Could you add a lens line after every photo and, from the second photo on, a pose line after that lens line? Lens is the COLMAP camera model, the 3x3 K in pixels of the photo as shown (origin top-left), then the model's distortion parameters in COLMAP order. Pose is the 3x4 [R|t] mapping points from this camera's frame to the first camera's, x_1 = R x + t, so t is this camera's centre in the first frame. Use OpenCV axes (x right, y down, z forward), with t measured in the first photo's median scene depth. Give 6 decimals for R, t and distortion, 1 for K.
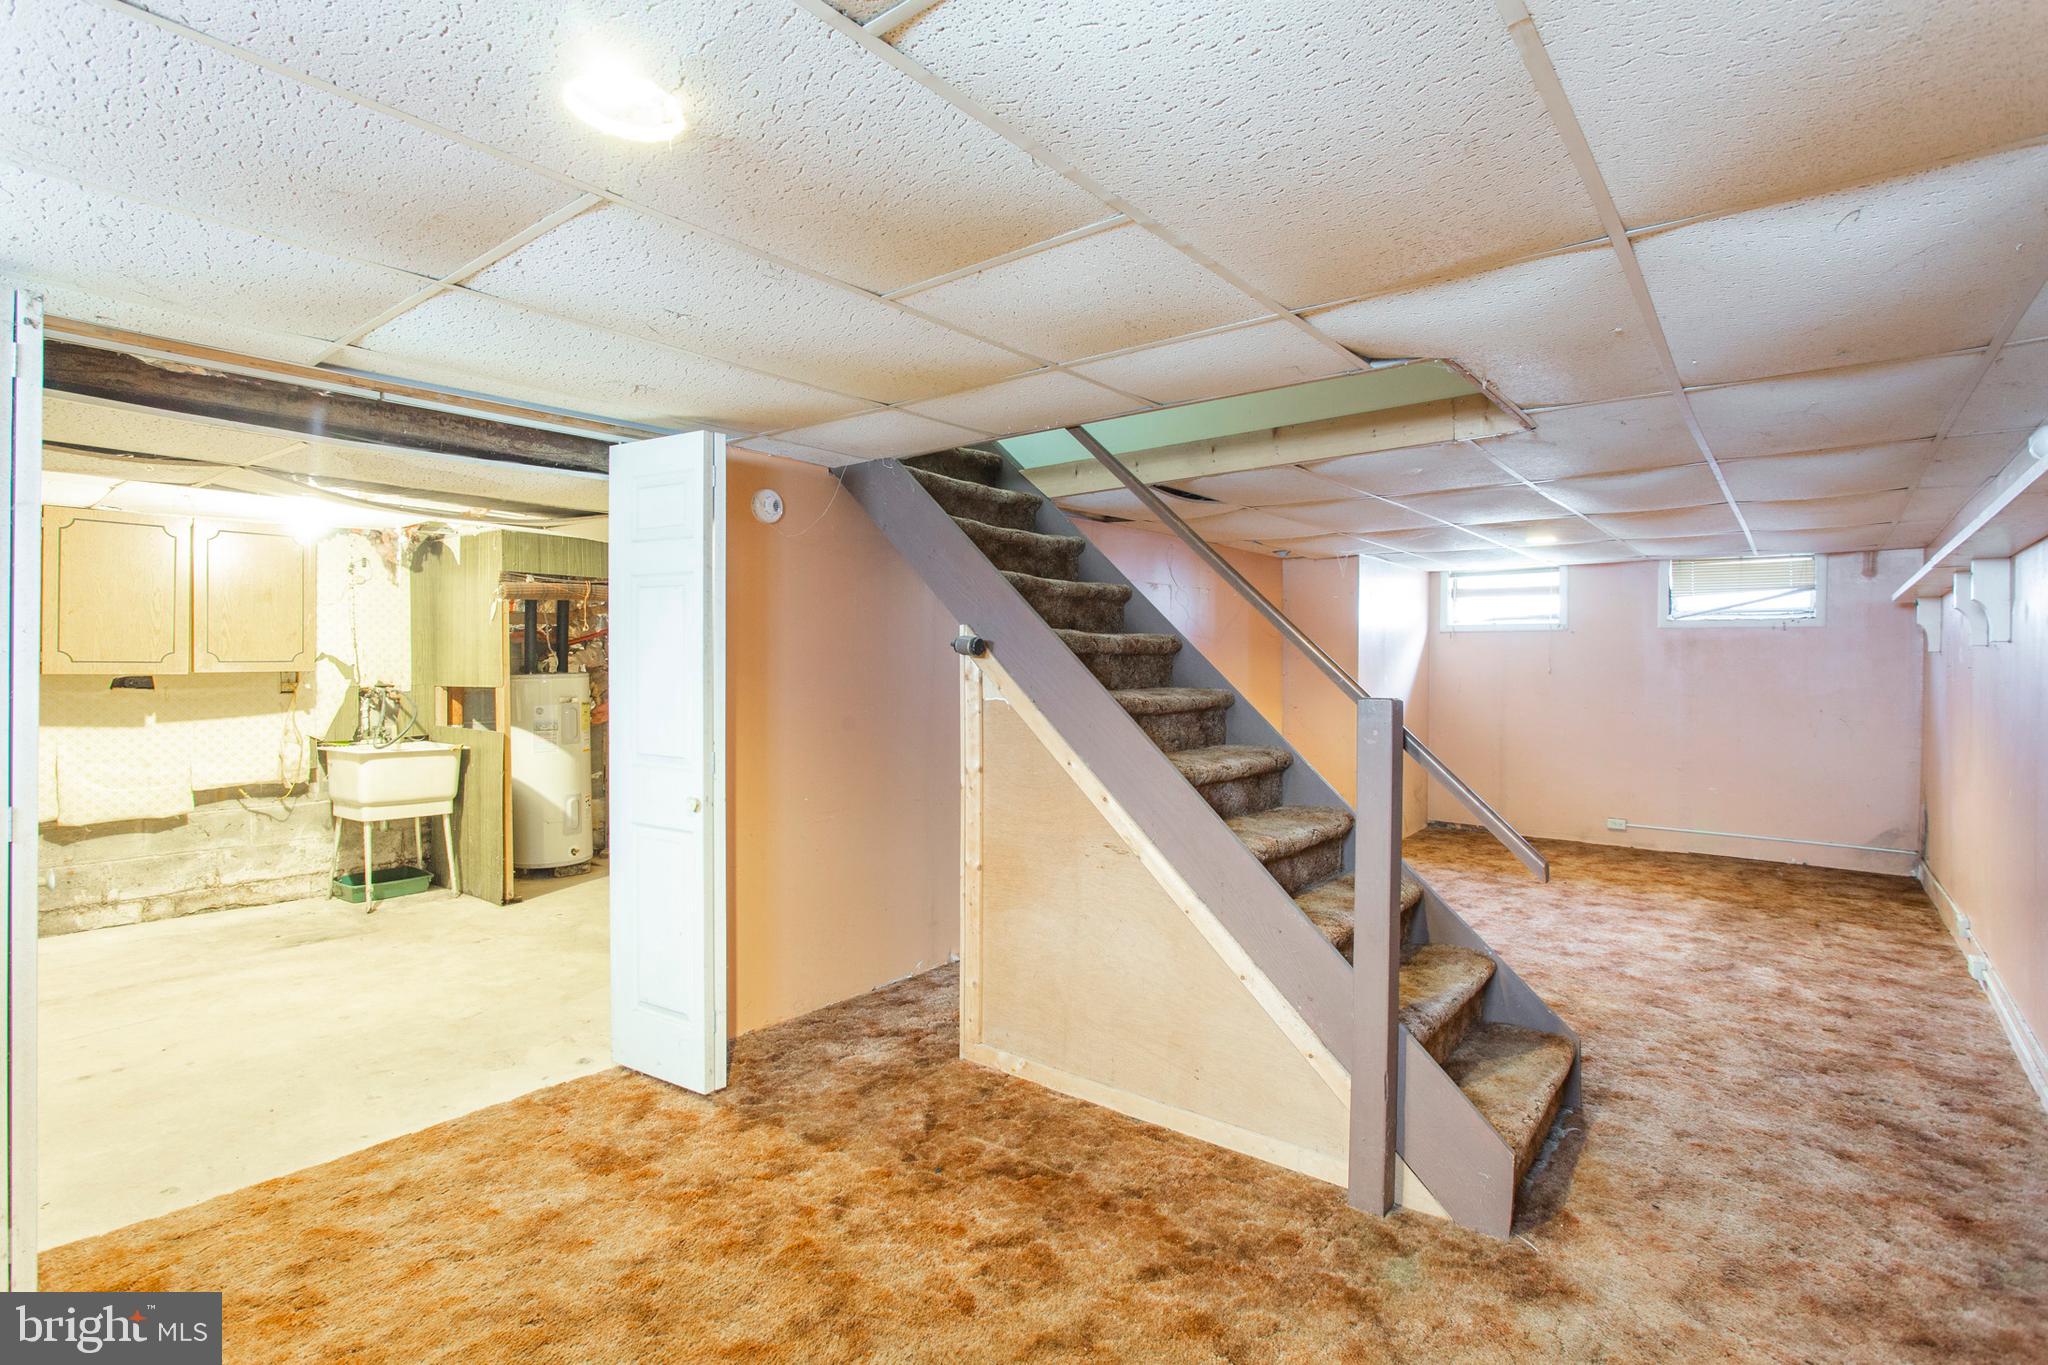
lens RADIAL K [[995.6, 0, 1011.3], [0, 995.6, 673.4], [0, 0, 1]] dist [-0.006275, 0.003548]
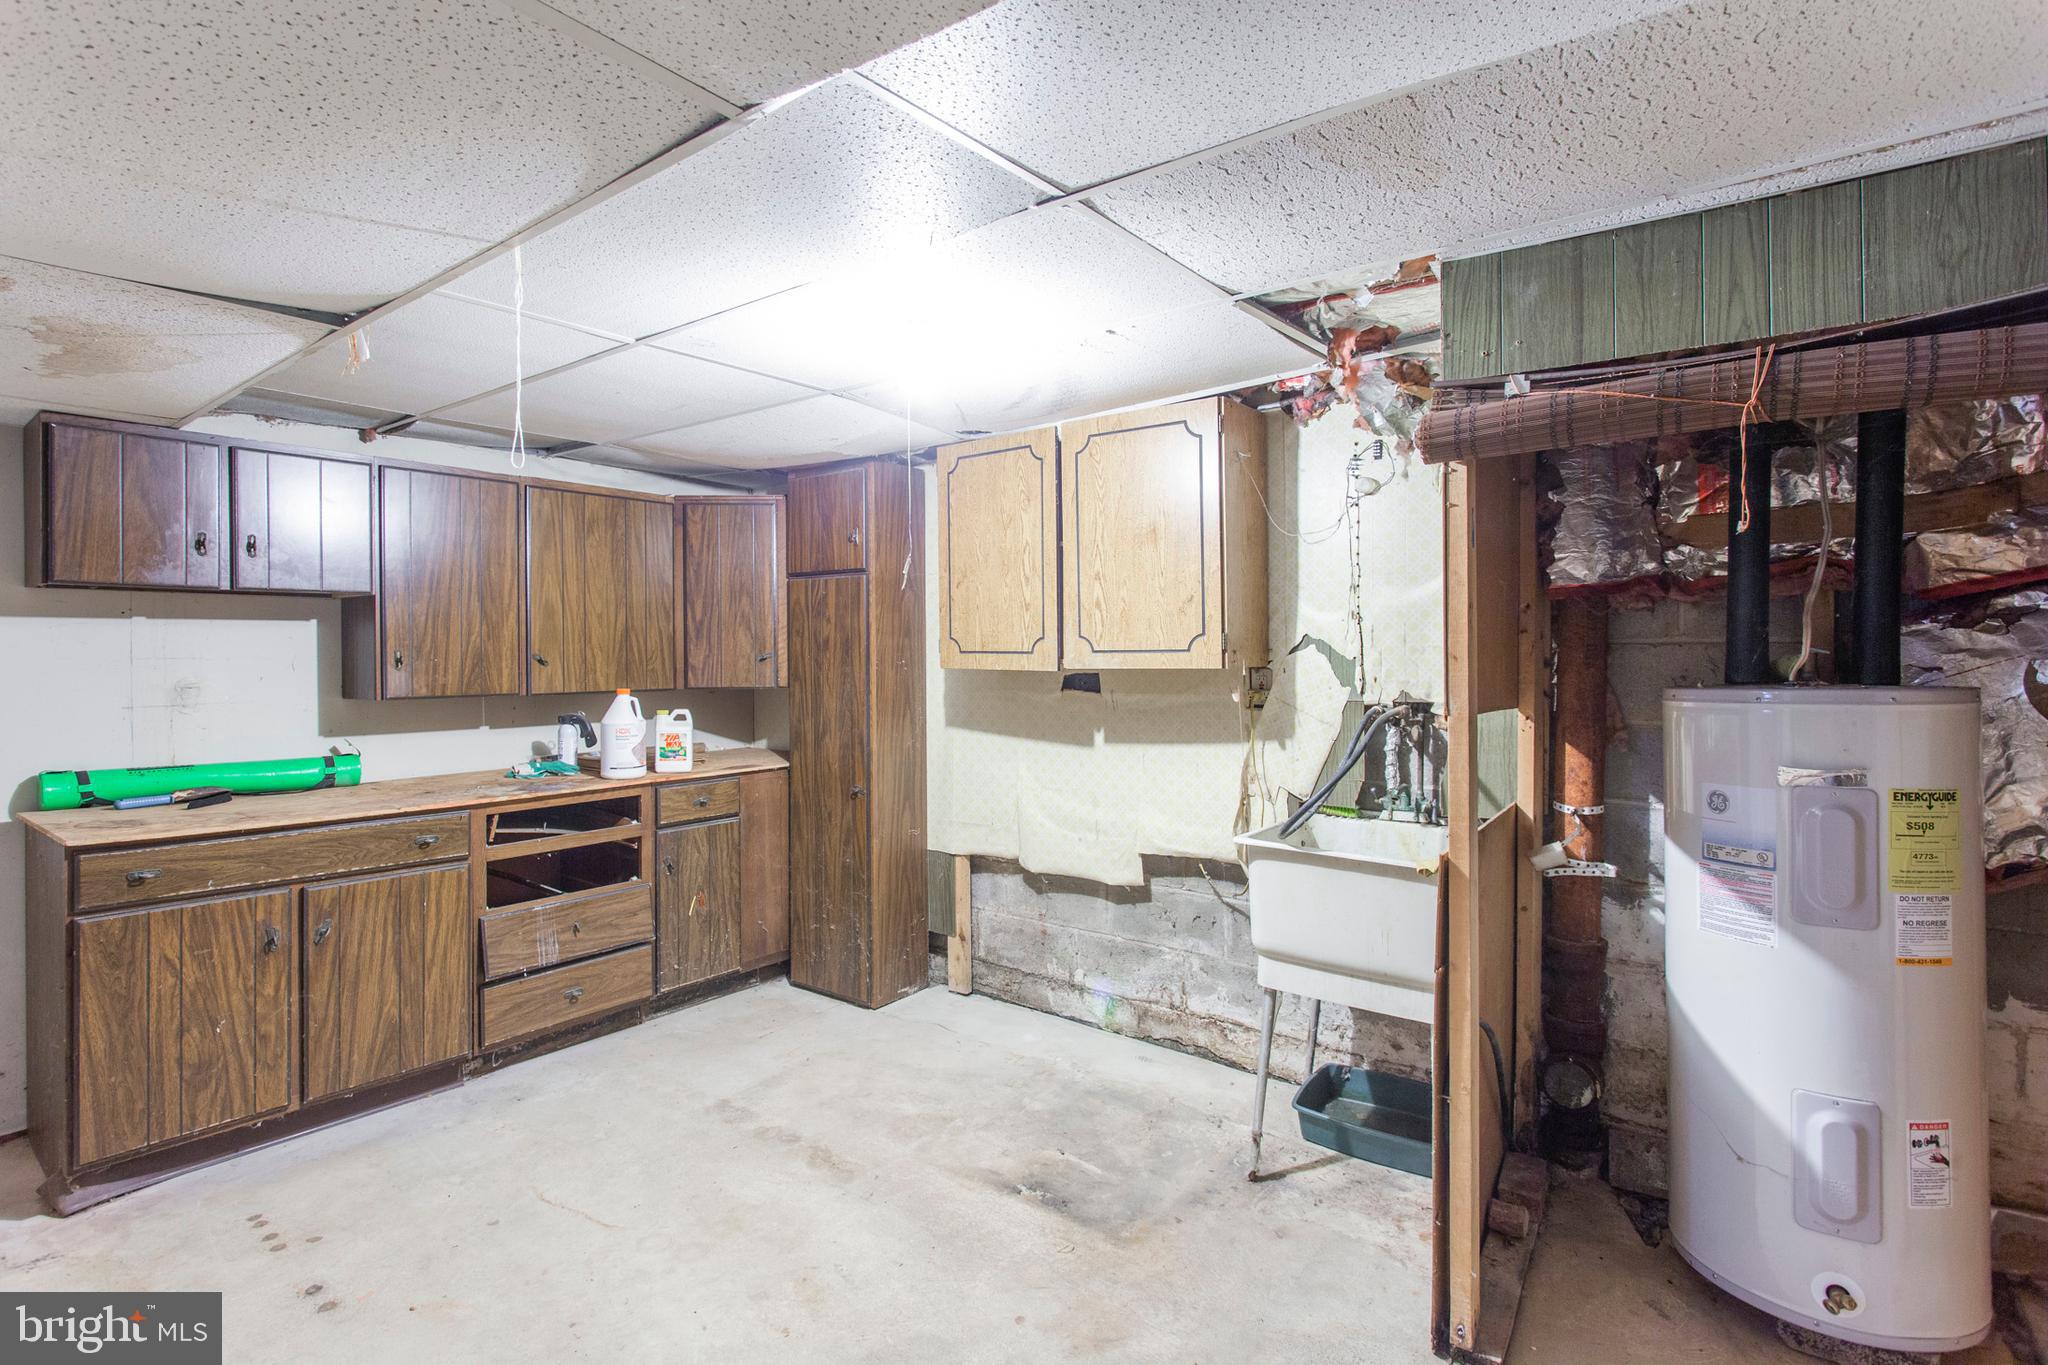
lens RADIAL K [[995.6, 0, 1011.8], [0, 995.6, 671.6], [0, 0, 1]] dist [-0.006275, 0.003548]
pose [[0.002599, 0.016497, -0.999861, -0.177754], [-0.012082, 0.999791, 0.016464, -0.008413], [0.999924, 0.012038, 0.002798, 0.892802]]
